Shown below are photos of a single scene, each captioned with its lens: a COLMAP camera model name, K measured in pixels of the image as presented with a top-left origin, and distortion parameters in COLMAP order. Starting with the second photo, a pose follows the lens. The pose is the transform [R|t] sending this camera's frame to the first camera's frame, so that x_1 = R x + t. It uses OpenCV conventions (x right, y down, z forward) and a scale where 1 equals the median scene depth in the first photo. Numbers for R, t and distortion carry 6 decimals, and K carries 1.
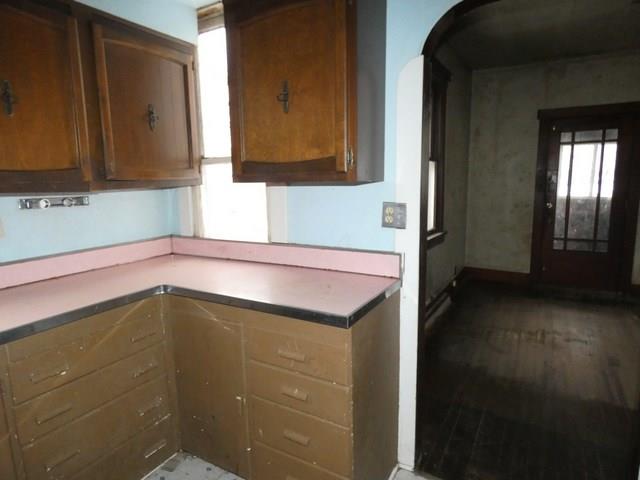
lens RADIAL K [[385.0, 0, 317.0], [0, 385.0, 245.8], [0, 0, 1]] dist [0.001493, -0.002252]
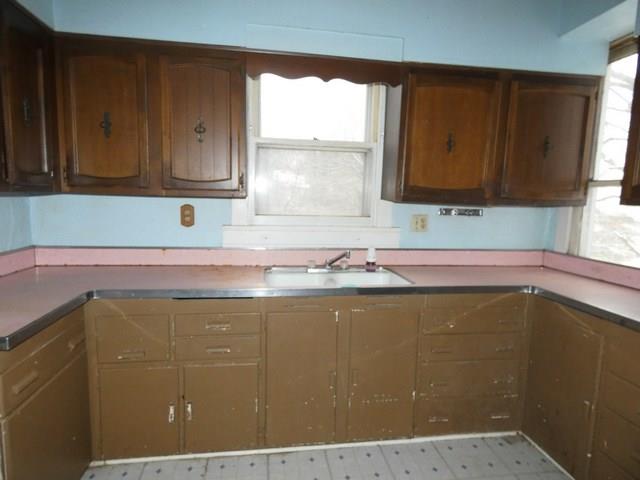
lens RADIAL K [[385.0, 0, 320.0], [0, 385.0, 241.6], [0, 0, 1]] dist [0.001493, -0.002252]
pose [[0.625974, 0.127033, -0.769428, 0.084630], [-0.169291, 0.985251, 0.024938, 0.043018], [0.761247, 0.114647, 0.638247, -0.257796]]
